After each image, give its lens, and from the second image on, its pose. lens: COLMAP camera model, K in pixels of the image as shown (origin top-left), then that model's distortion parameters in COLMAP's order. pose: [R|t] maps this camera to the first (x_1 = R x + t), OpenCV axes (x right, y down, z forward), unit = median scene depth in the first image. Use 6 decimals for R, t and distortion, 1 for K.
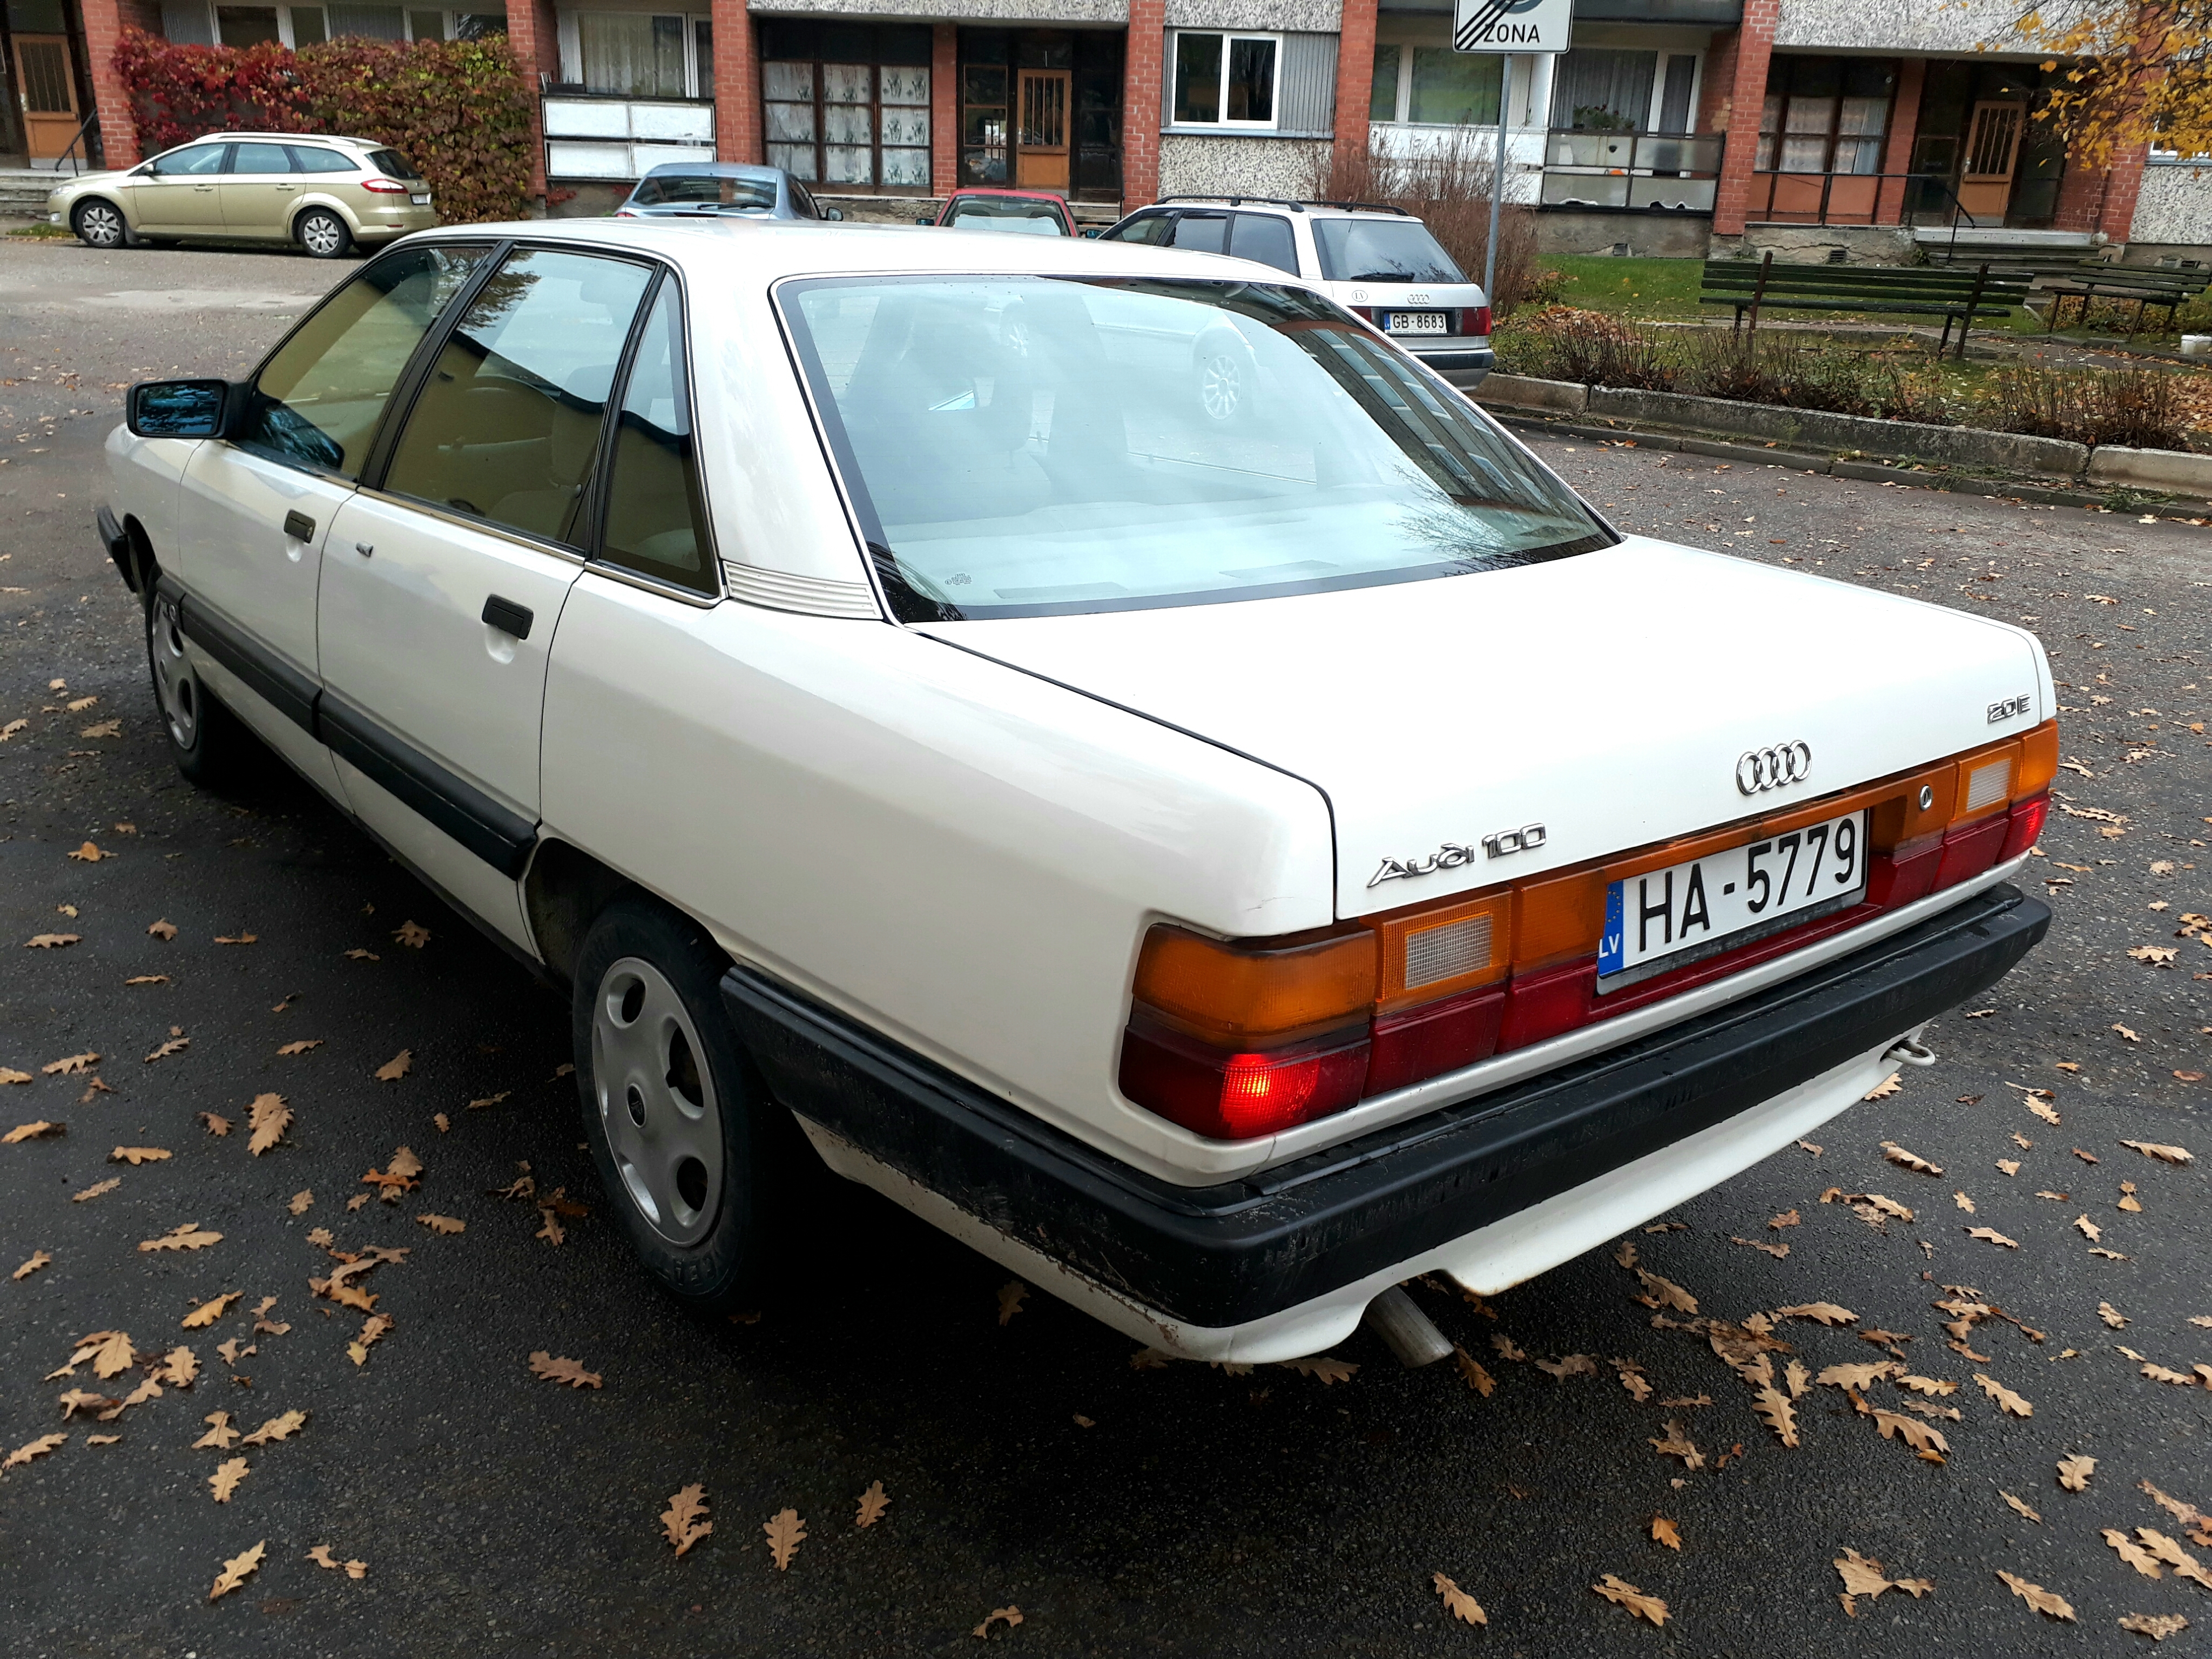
lens RADIAL K [[1783.8, 0, 1100.7], [0, 1783.8, 814.2], [0, 0, 1]] dist [0.011151, -0.029677]
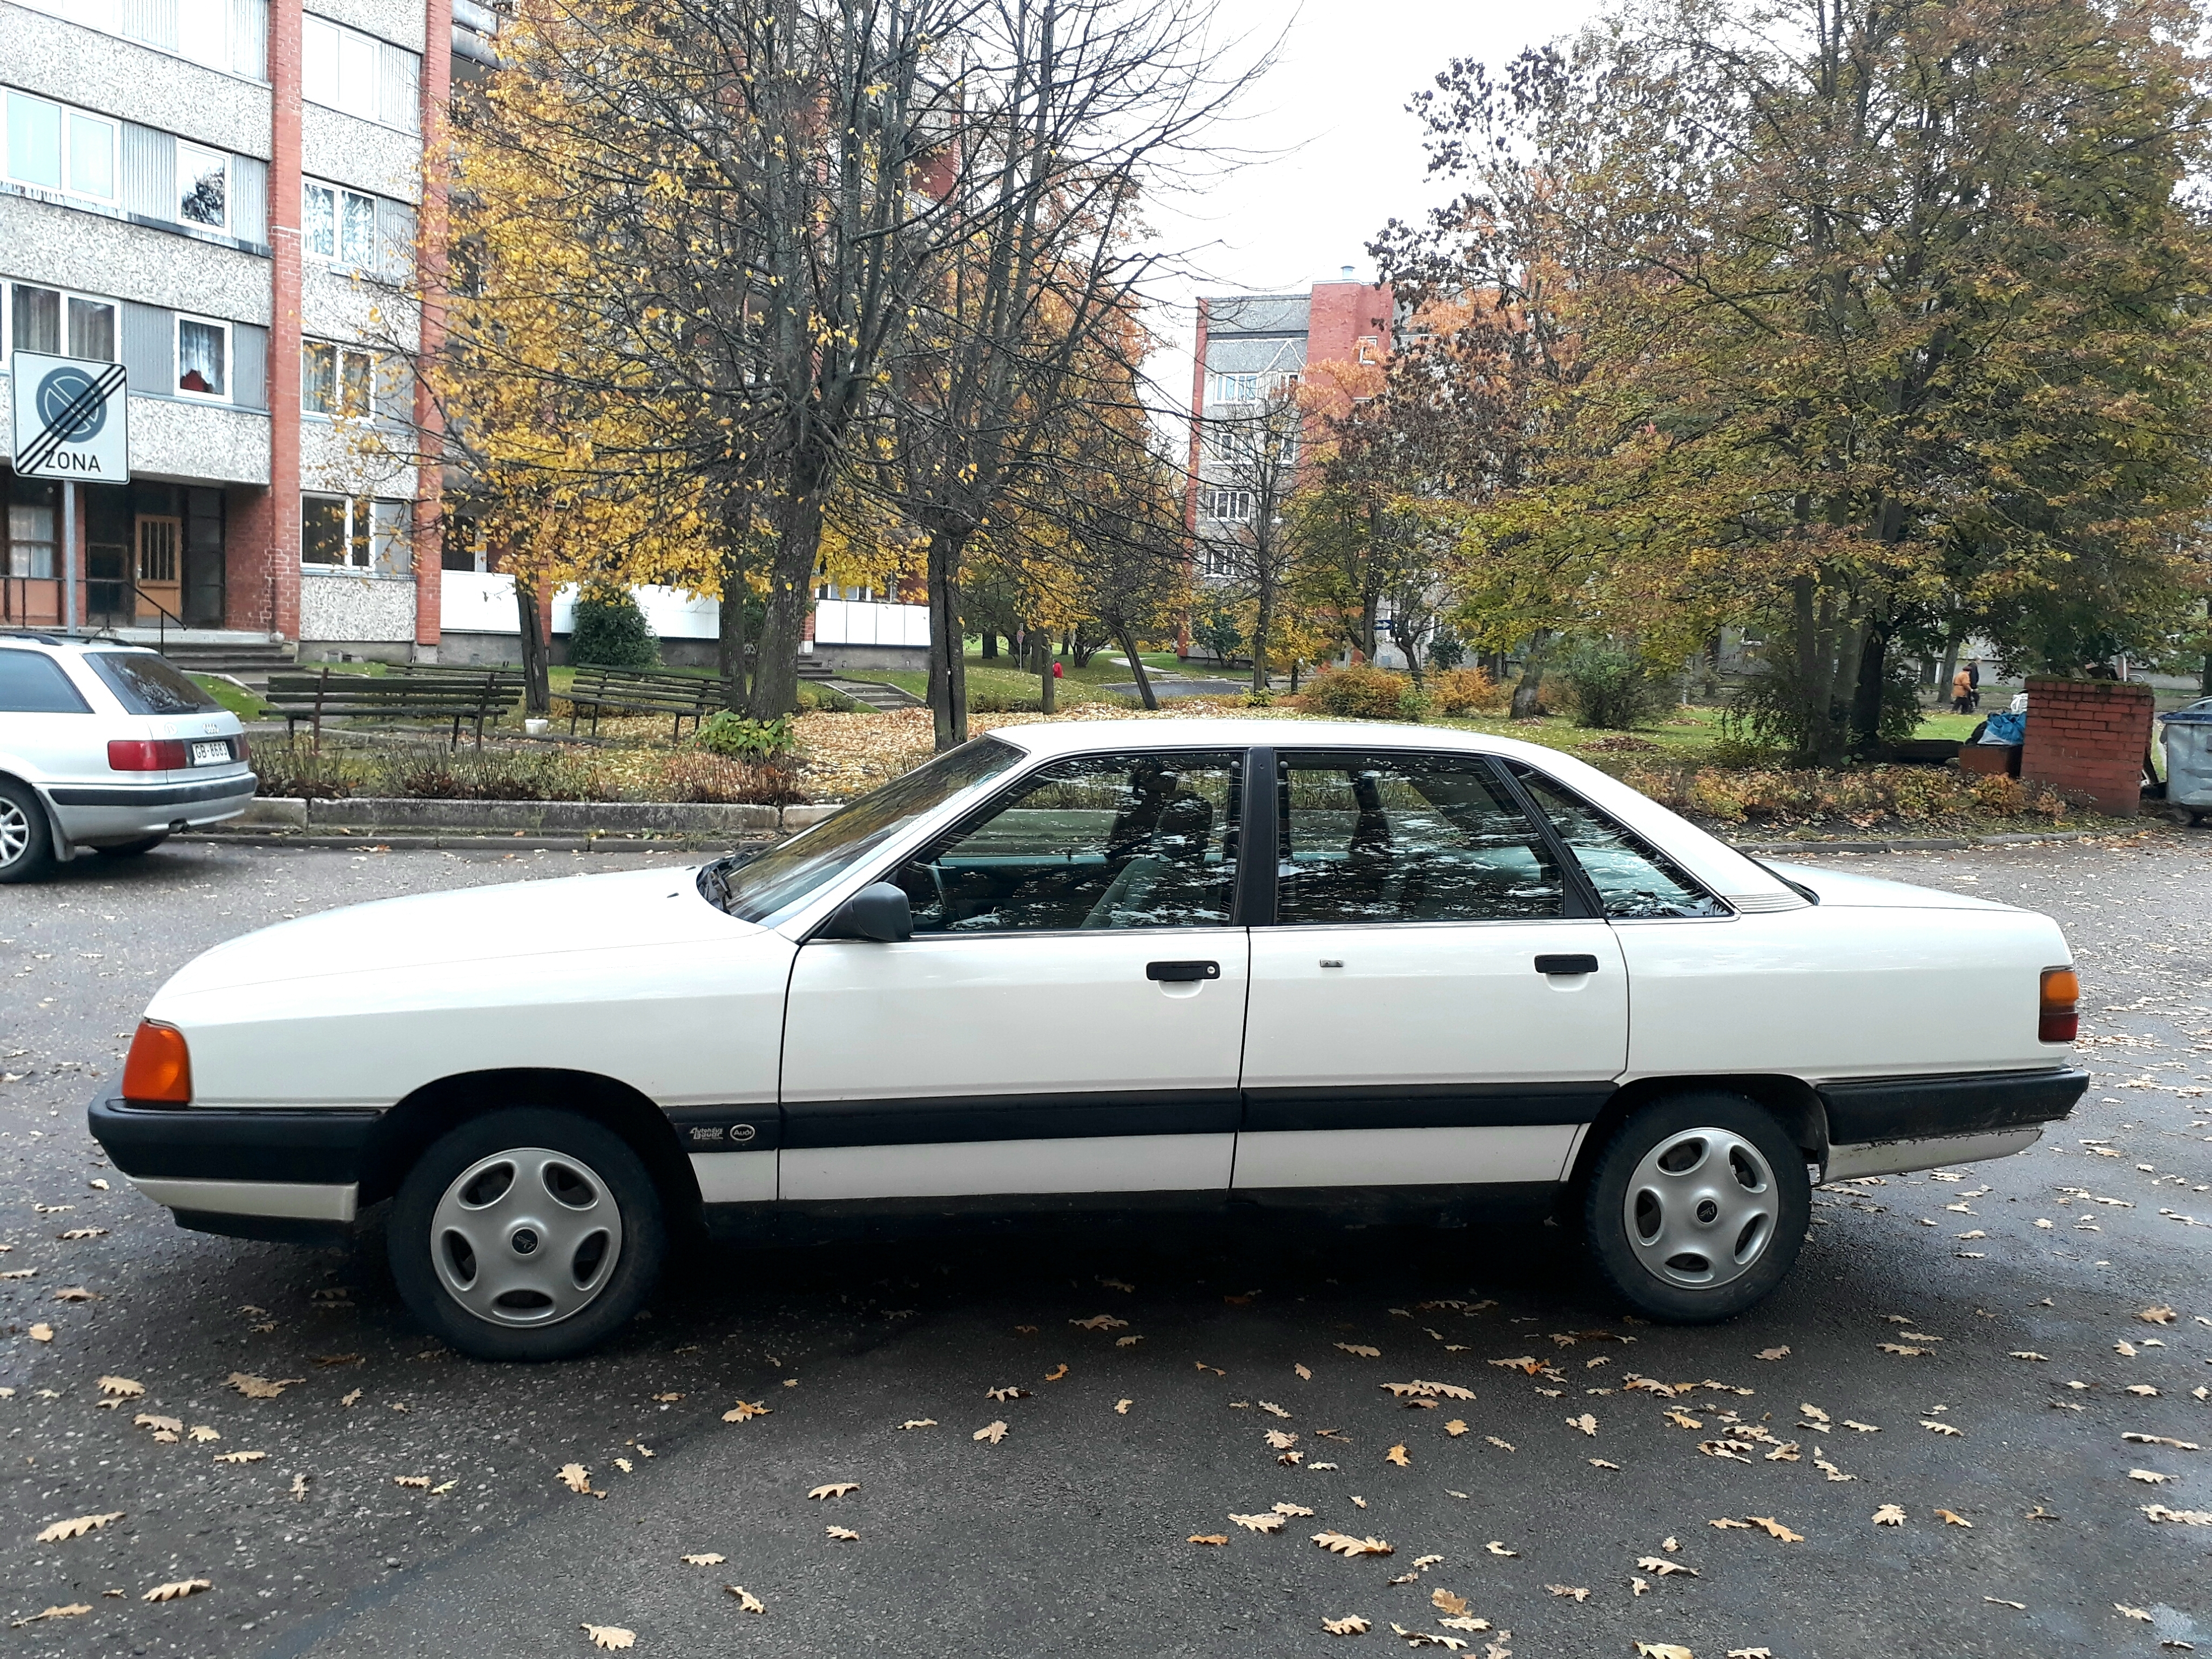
lens RADIAL K [[1783.8, 0, 1104.3], [0, 1783.8, 849.1], [0, 0, 1]] dist [0.011151, -0.029677]
pose [[0.475973, -0.112603, 0.872222, -0.378094], [0.270730, 0.962369, -0.023496, -0.056034], [-0.836753, 0.247320, 0.488546, 0.100092]]
